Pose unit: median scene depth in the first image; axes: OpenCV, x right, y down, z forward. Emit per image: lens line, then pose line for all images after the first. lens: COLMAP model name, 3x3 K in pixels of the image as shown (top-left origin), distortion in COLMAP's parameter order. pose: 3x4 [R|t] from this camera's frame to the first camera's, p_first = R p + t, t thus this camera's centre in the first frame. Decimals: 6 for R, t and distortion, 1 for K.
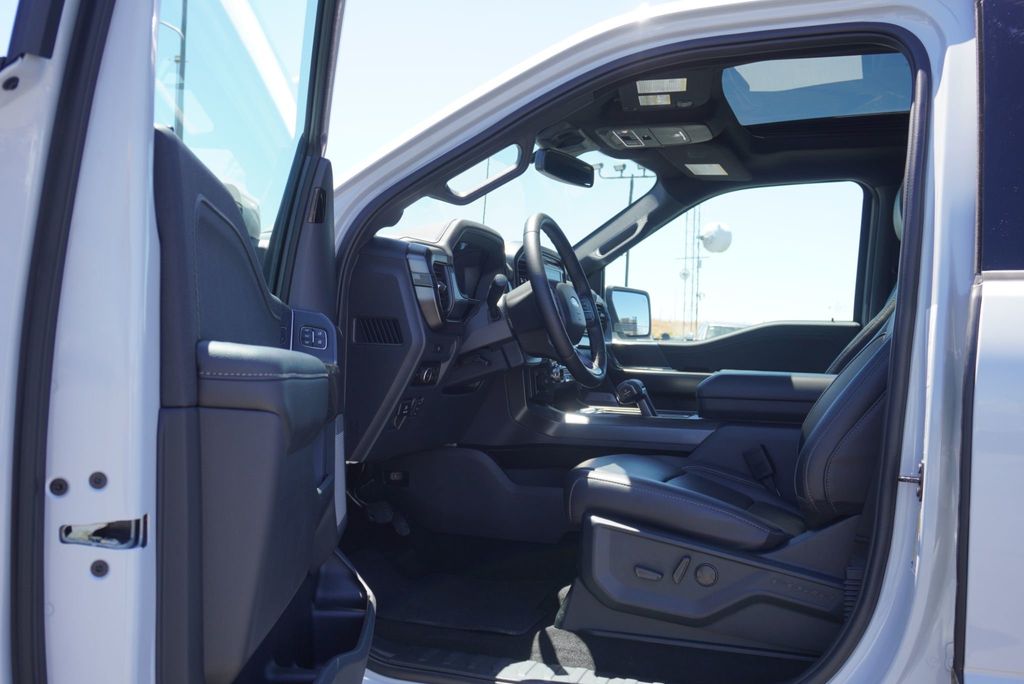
lens RADIAL K [[938.9, 0, 512.0], [0, 938.9, 342.0], [0, 0, 1]] dist [0.008469, 0.005208]
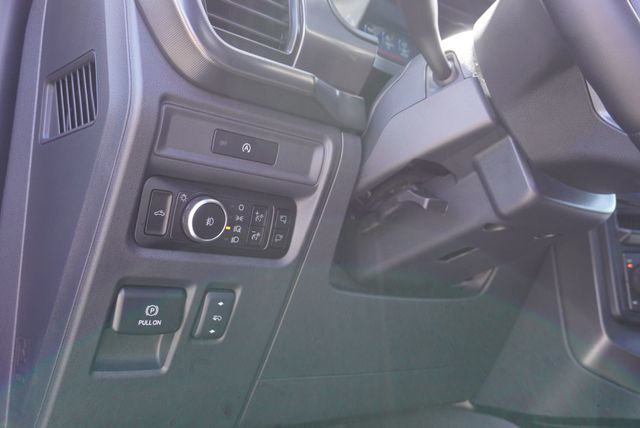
lens RADIAL K [[586.8, 0, 320.0], [0, 586.8, 214.0], [0, 0, 1]] dist [0.008469, 0.005208]
pose [[0.858640, -0.088206, -0.504933, 0.057323], [0.004661, 0.986386, -0.164383, 0.069305], [0.512559, 0.138792, 0.847361, 0.824070]]
